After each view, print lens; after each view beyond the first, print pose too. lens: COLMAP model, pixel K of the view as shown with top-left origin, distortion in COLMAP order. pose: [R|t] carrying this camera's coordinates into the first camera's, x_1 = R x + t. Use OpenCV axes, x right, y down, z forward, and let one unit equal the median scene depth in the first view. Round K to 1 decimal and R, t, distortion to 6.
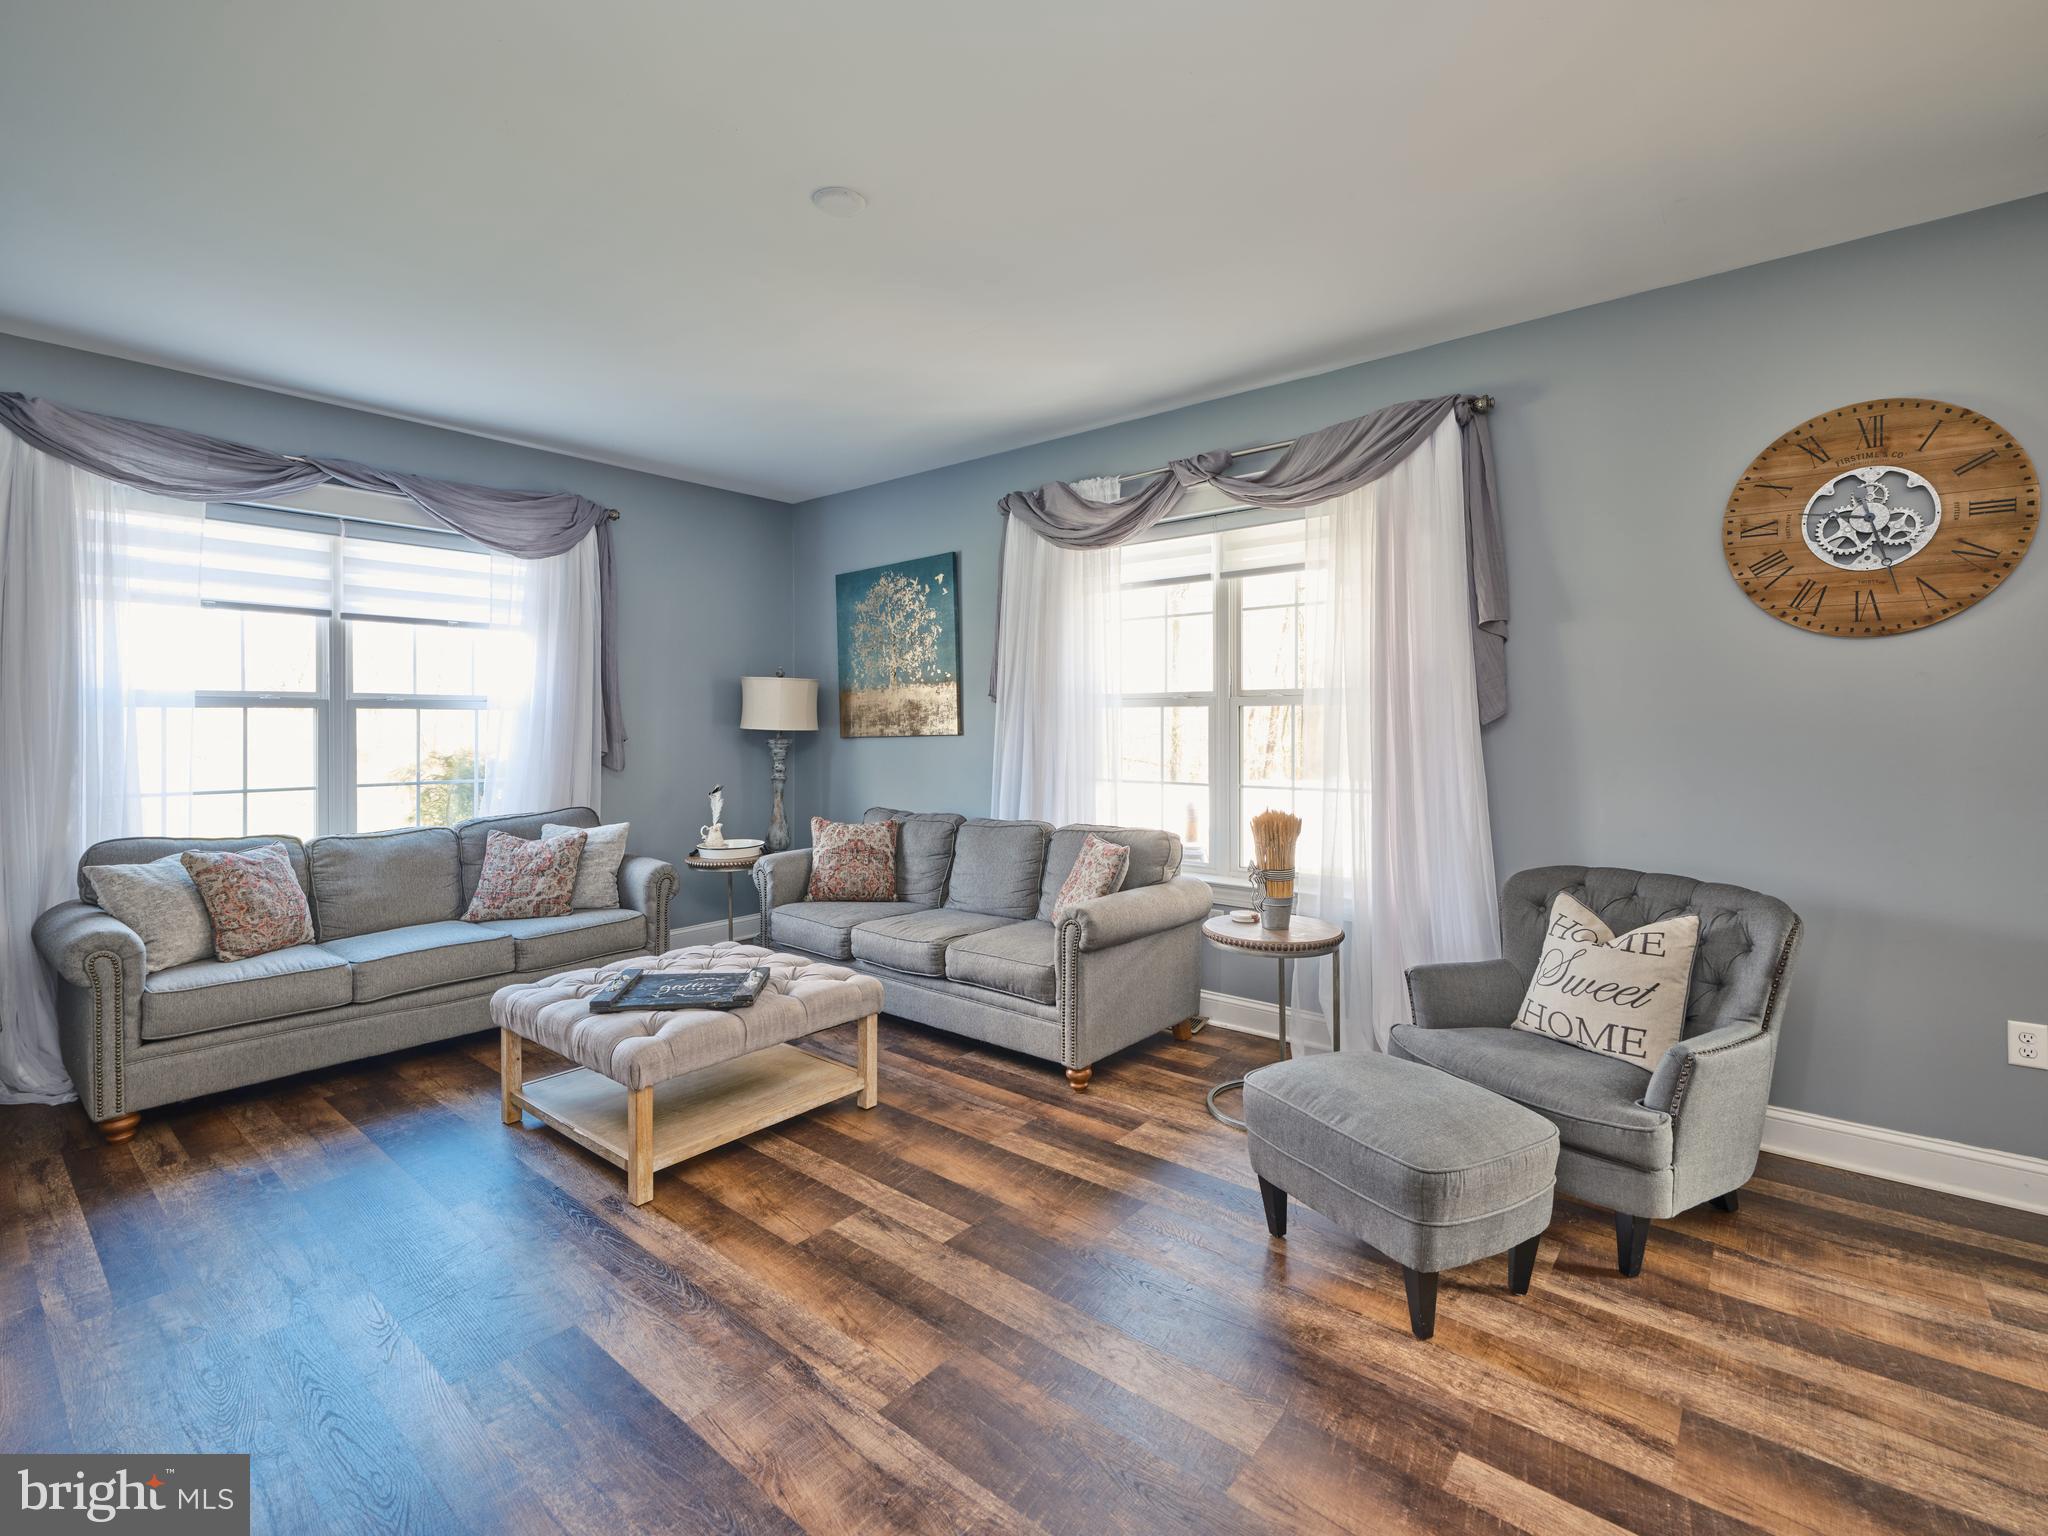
lens RADIAL K [[926.6, 0, 1023.9], [0, 926.6, 727.1], [0, 0, 1]] dist [-0.004327, 0.001366]
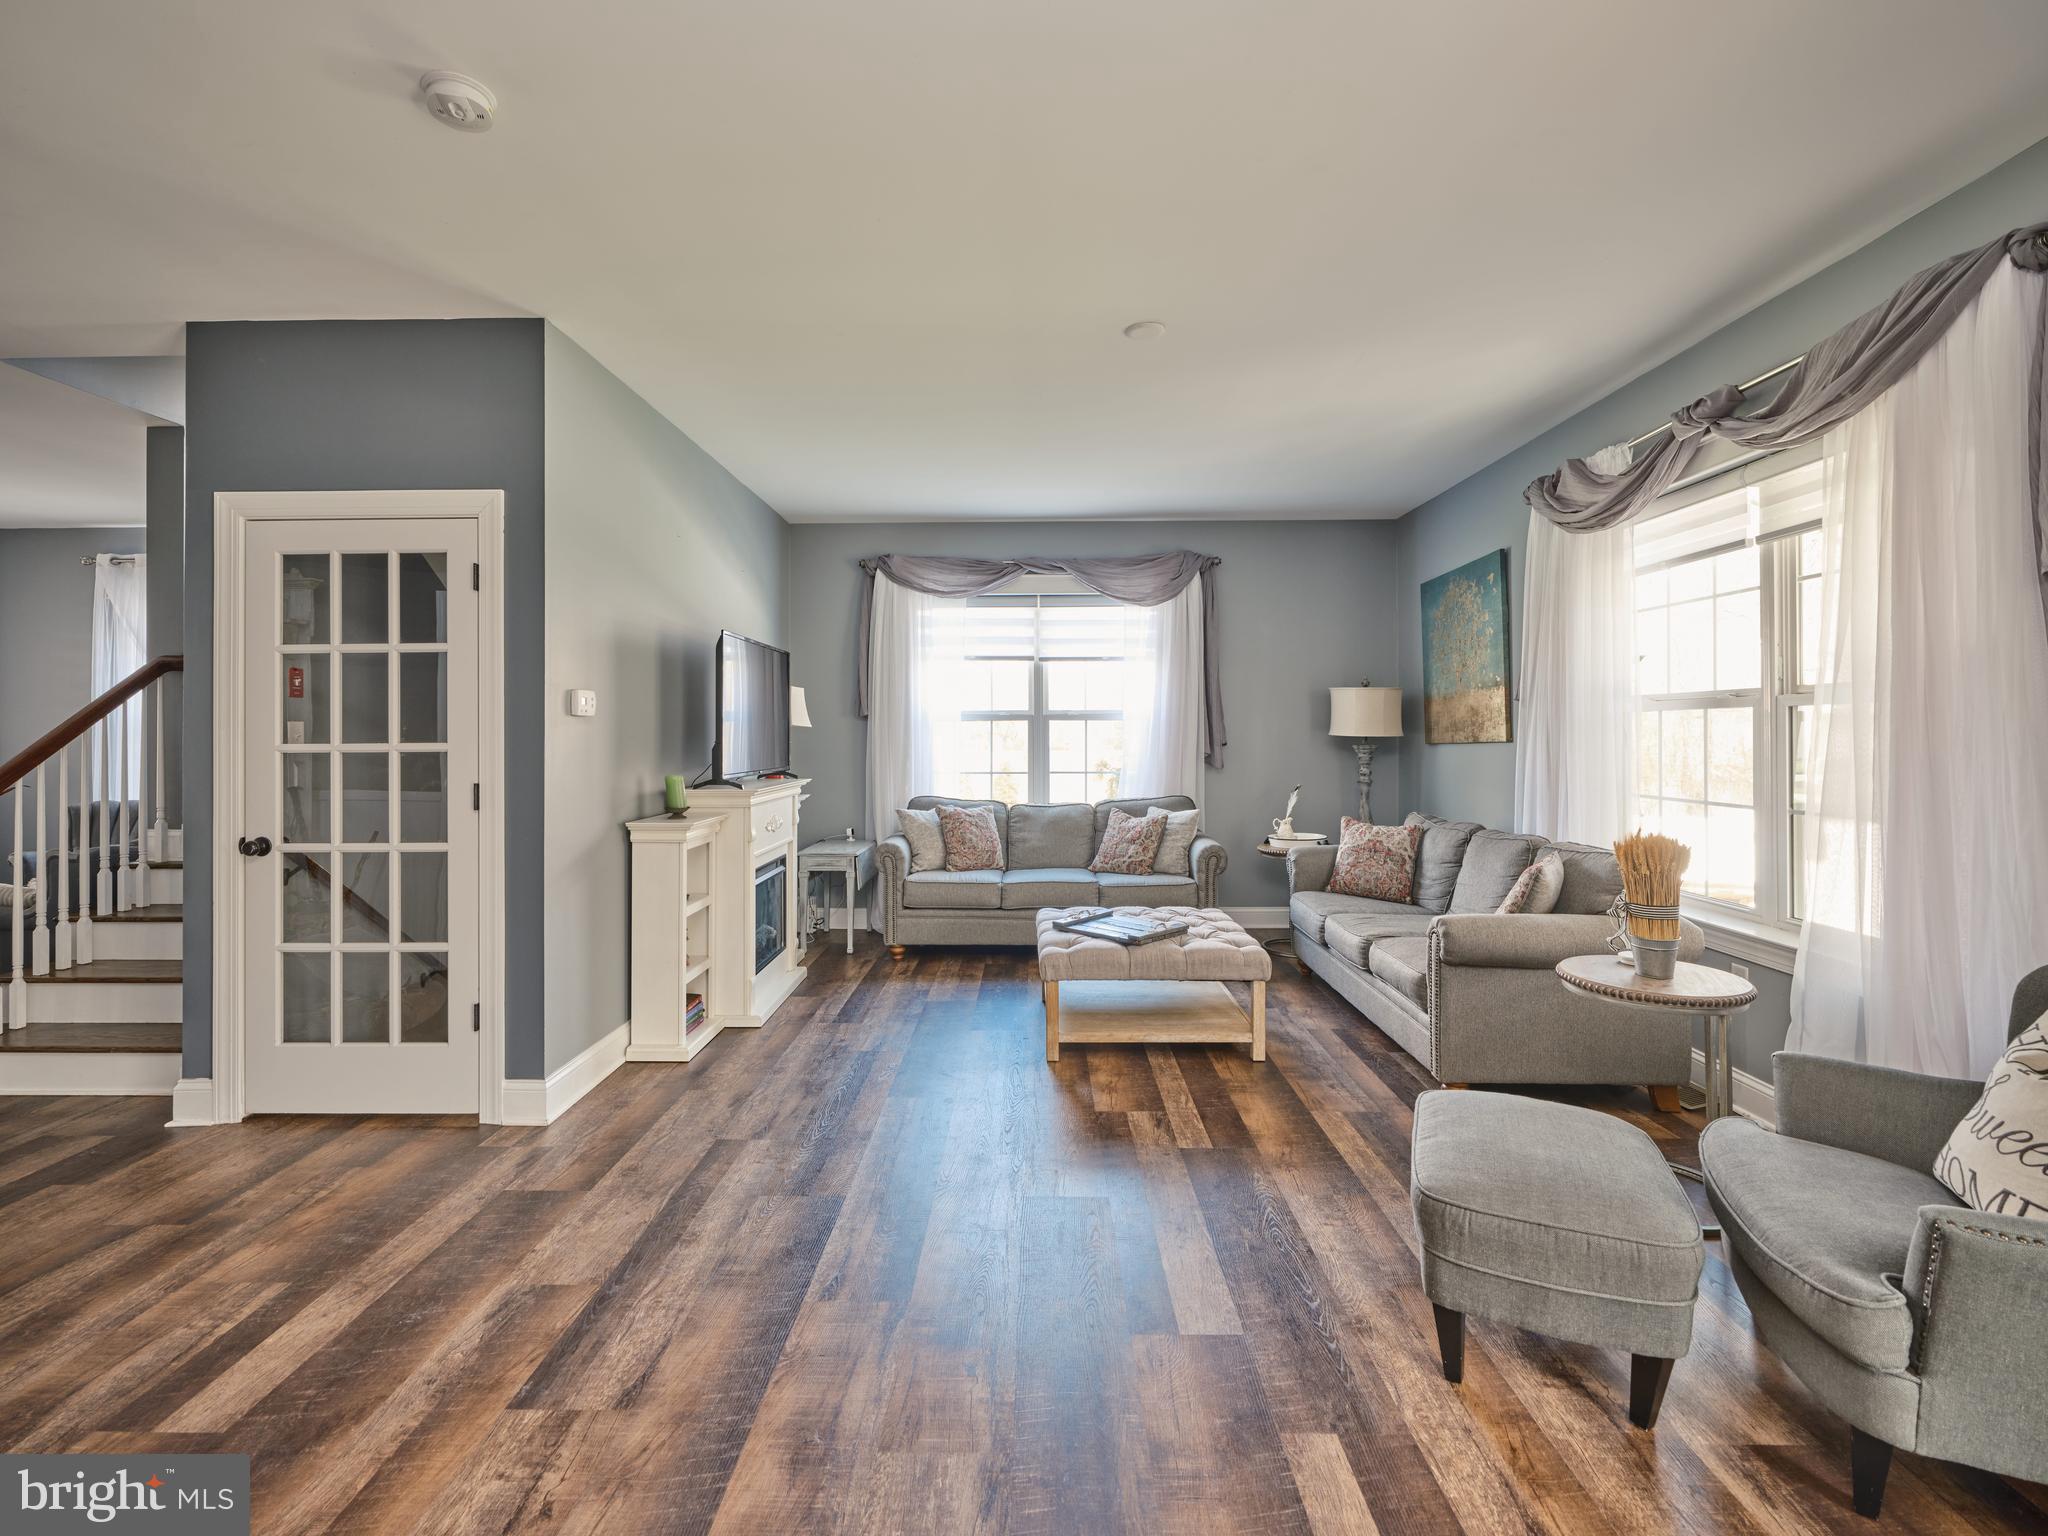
lens RADIAL K [[926.6, 0, 1023.9], [0, 926.6, 727.1], [0, 0, 1]] dist [-0.004327, 0.001366]
pose [[0.628331, -0.004299, -0.777934, 0.431068], [-0.000748, 0.999981, -0.006130, -0.000502], [0.777946, 0.004433, 0.628316, 0.030092]]
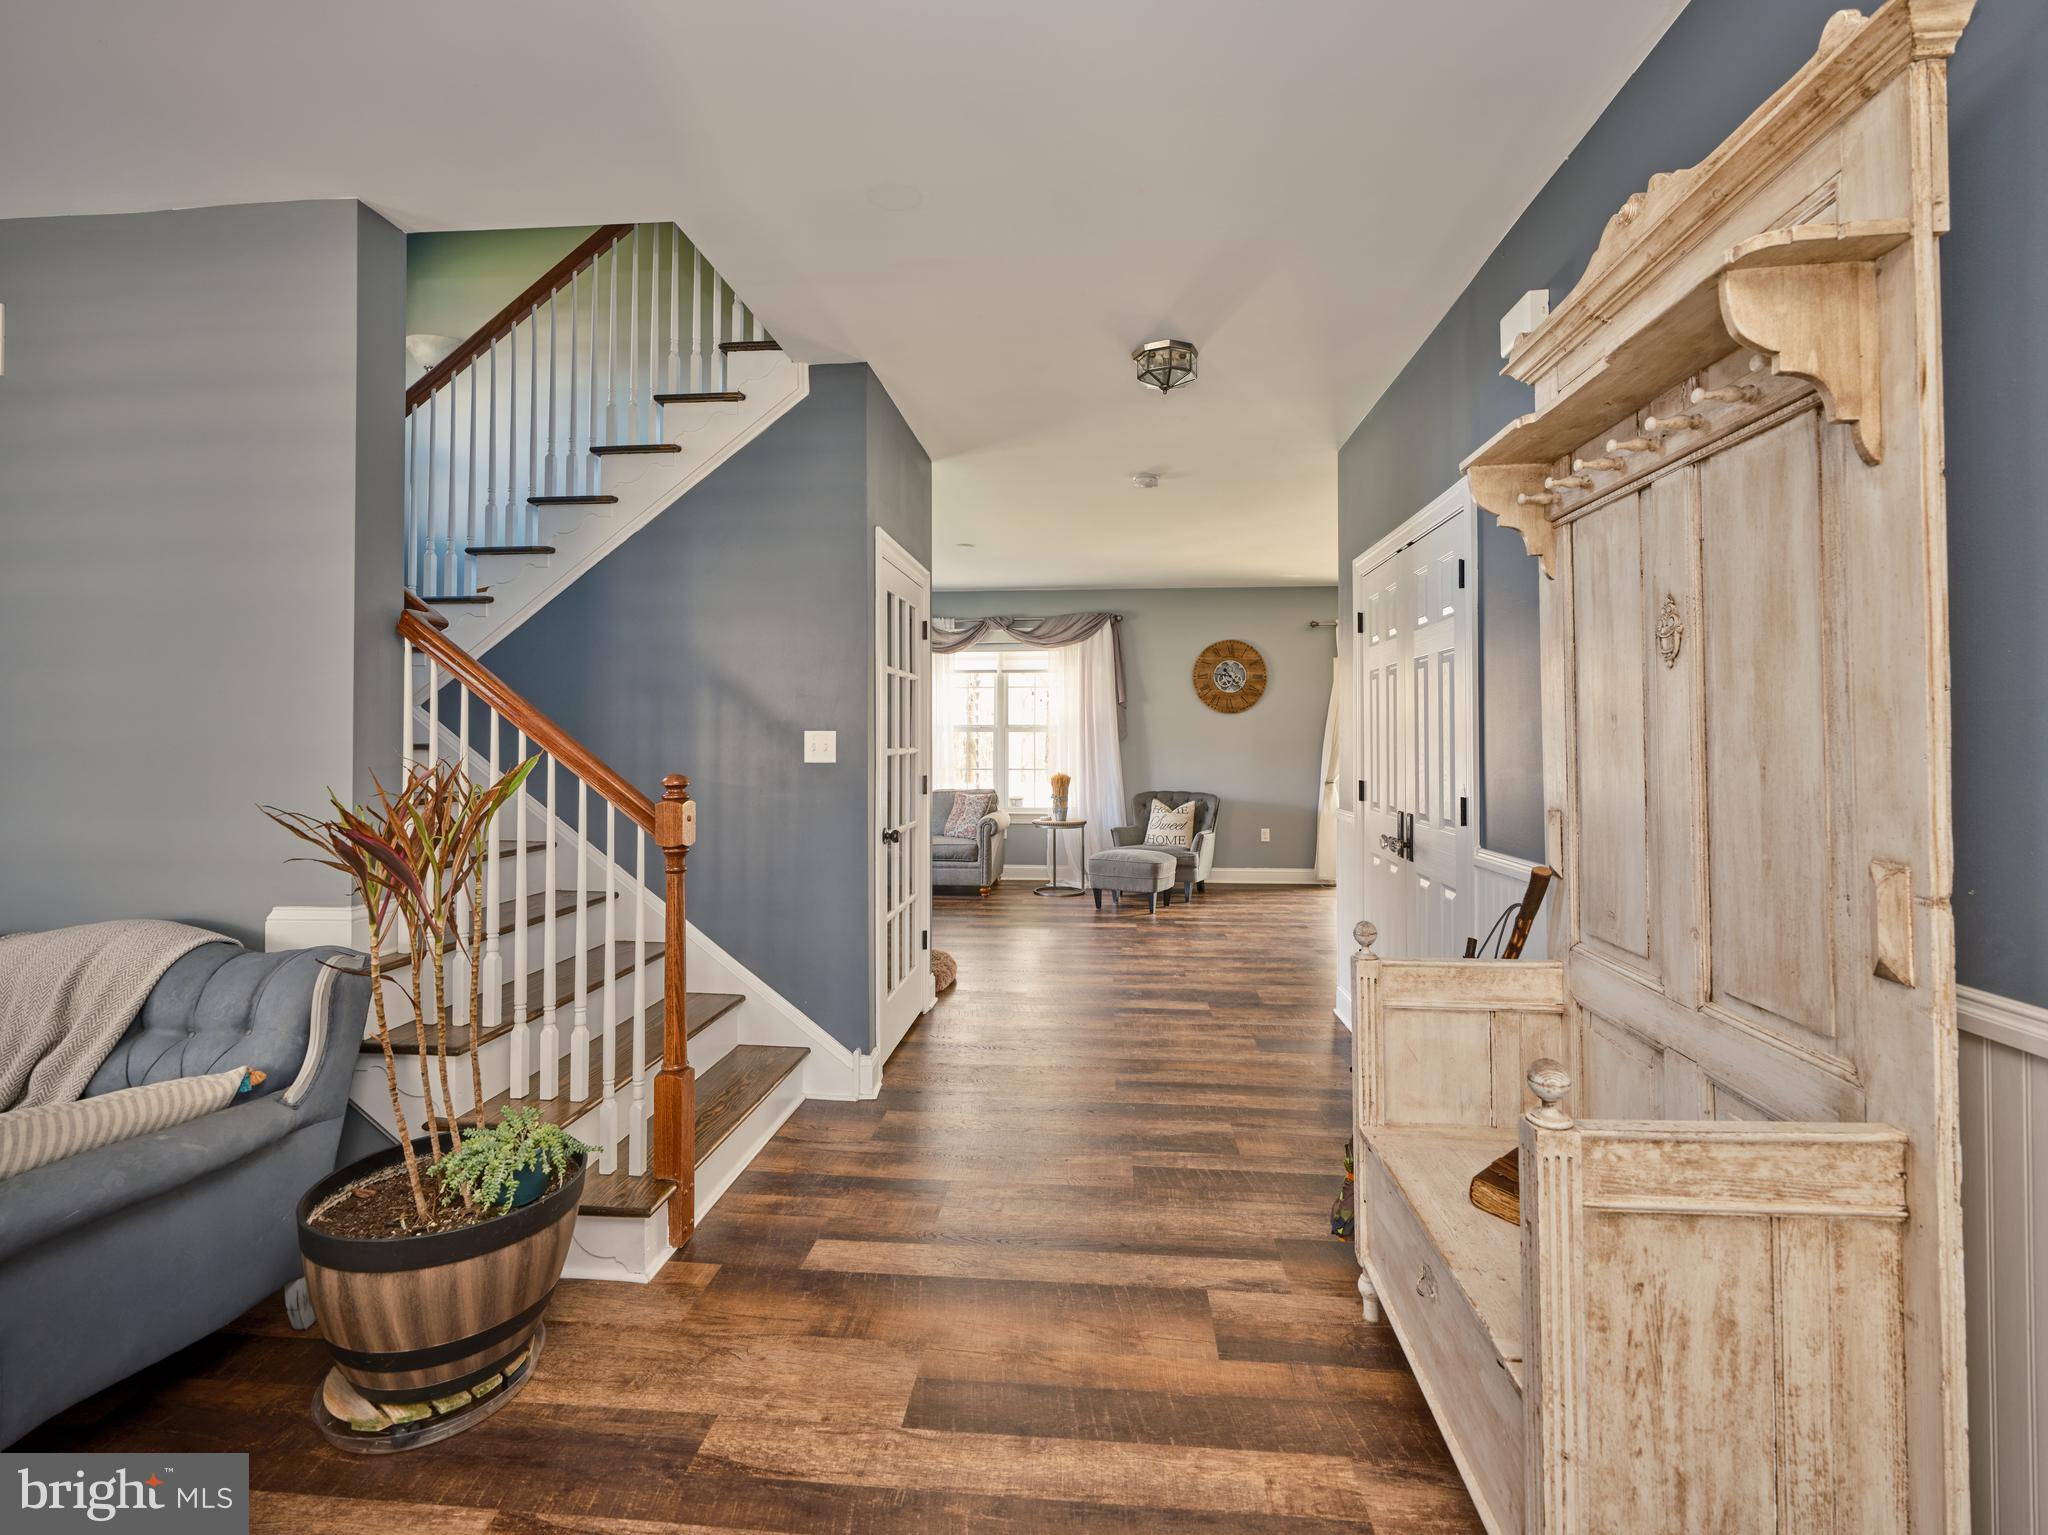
lens RADIAL K [[926.6, 0, 1023.9], [0, 926.6, 726.6], [0, 0, 1]] dist [-0.004327, 0.001366]
pose [[0.821618, 0.012004, 0.569913, -0.970490], [-0.001511, 0.999821, -0.018881, 0.005663], [-0.570037, 0.014652, 0.821488, -0.794267]]
